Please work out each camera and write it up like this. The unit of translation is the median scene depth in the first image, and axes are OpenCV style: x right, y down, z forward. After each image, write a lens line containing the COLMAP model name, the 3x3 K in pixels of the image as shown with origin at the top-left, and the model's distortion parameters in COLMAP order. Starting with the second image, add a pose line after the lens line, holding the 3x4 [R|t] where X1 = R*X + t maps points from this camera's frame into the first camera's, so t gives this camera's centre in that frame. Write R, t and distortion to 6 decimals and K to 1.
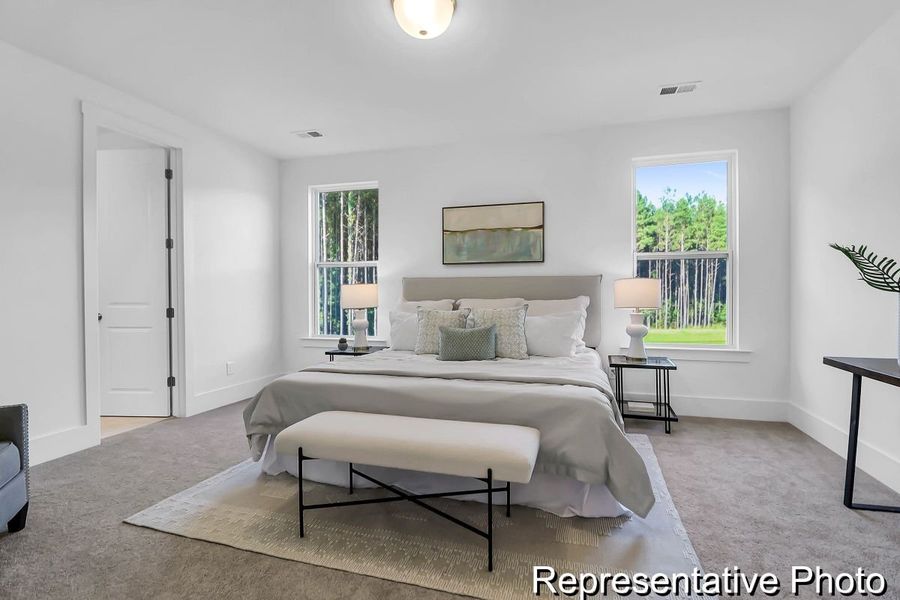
lens RADIAL K [[433.2, 0, 450.0], [0, 433.2, 300.0], [0, 0, 1]] dist [-0.013629, -0.000958]
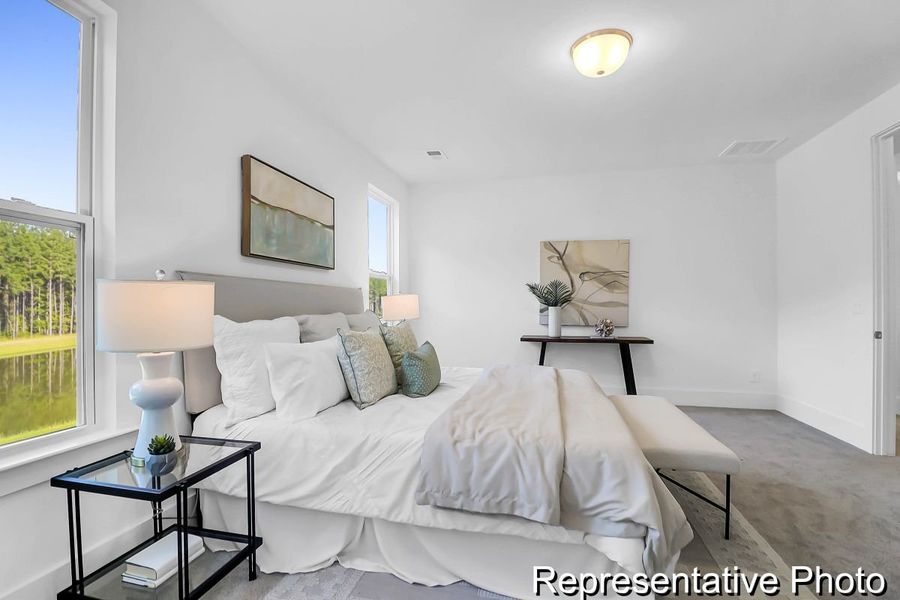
lens RADIAL K [[433.2, 0, 450.0], [0, 433.2, 300.0], [0, 0, 1]] dist [-0.013629, -0.000958]
pose [[-0.080133, 0.015770, 0.996659, -0.624495], [0.013771, 0.999797, -0.014712, -0.012591], [-0.996689, 0.012547, -0.080334, 0.822638]]
